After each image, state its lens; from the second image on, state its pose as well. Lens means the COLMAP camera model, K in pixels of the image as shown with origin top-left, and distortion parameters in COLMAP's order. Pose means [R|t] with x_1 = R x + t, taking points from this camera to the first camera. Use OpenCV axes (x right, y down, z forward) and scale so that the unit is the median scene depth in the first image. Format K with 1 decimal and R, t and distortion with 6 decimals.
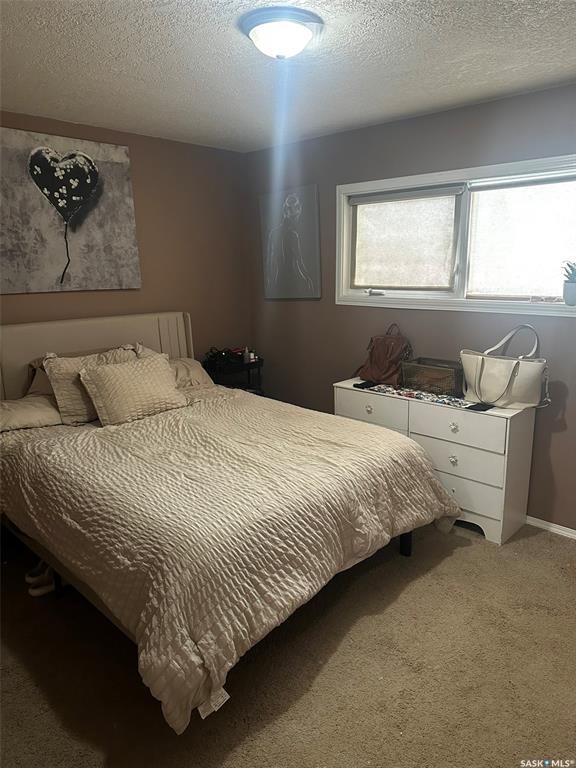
lens RADIAL K [[526.9, 0, 289.0], [0, 526.9, 387.0], [0, 0, 1]] dist [-0.000400, -0.001704]
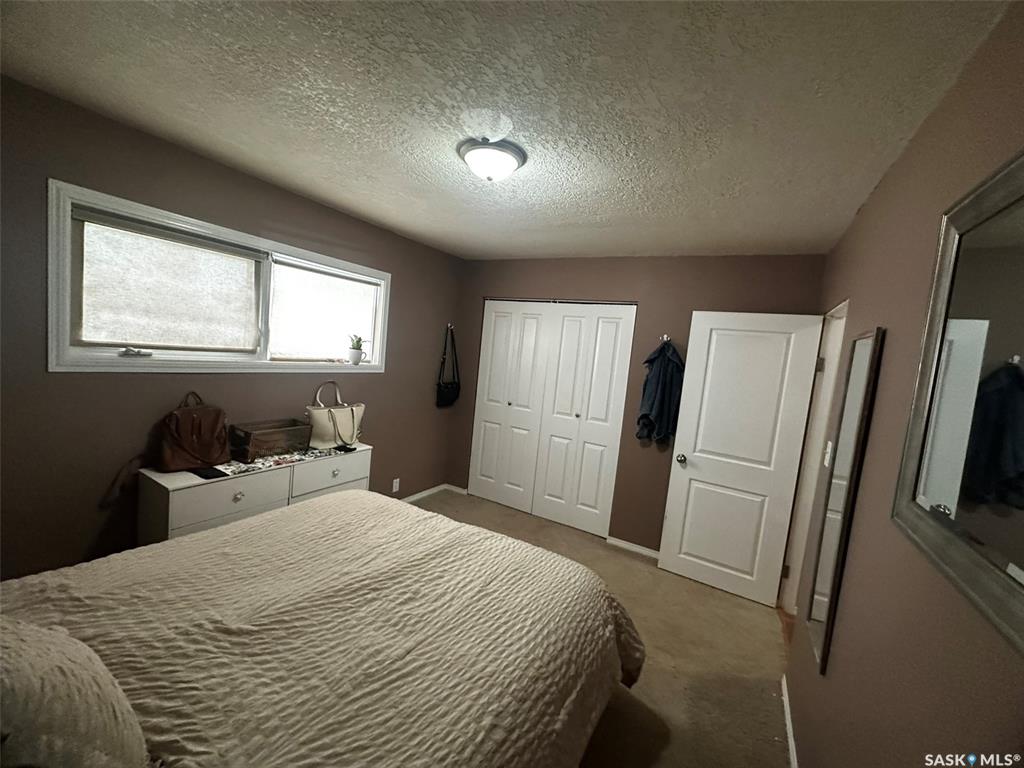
lens RADIAL K [[404.7, 0, 512.7], [0, 404.7, 376.4], [0, 0, 1]] dist [-0.007243, -0.000187]
pose [[-0.234617, -0.082479, 0.968582, -0.555830], [0.116720, 0.986795, 0.112302, -0.166837], [-0.965055, 0.139401, -0.221892, 0.699747]]
